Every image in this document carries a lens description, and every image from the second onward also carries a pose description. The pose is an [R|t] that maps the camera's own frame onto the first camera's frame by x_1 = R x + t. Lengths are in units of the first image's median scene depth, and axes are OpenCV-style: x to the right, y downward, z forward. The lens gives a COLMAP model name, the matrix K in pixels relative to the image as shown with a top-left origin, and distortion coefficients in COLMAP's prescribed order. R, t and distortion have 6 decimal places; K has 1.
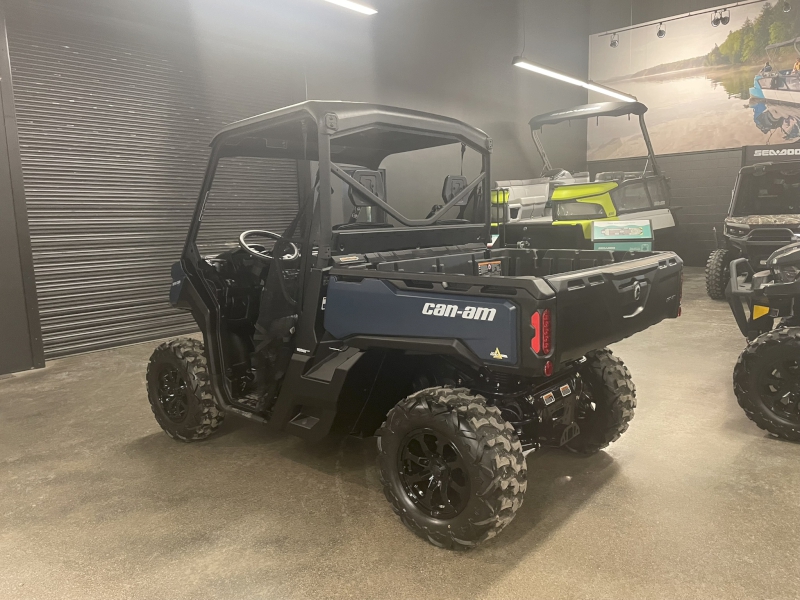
lens RADIAL K [[612.8, 0, 400.0], [0, 612.8, 300.0], [0, 0, 1]] dist [0.106533, -0.133663]
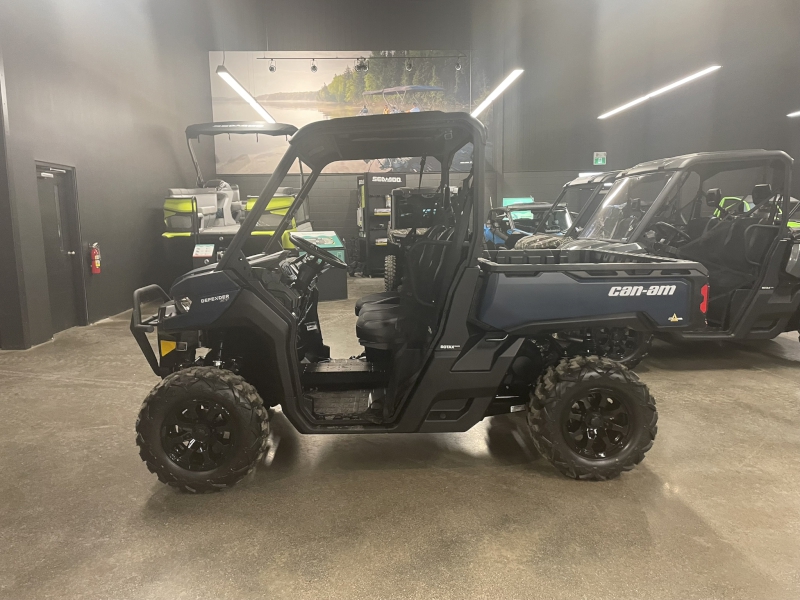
lens RADIAL K [[612.8, 0, 400.0], [0, 612.8, 300.0], [0, 0, 1]] dist [0.106533, -0.133663]
pose [[0.730945, -0.072007, 0.678627, -0.747311], [0.086647, 0.996162, 0.012373, -0.014541], [-0.676914, 0.049757, 0.734379, 0.230126]]
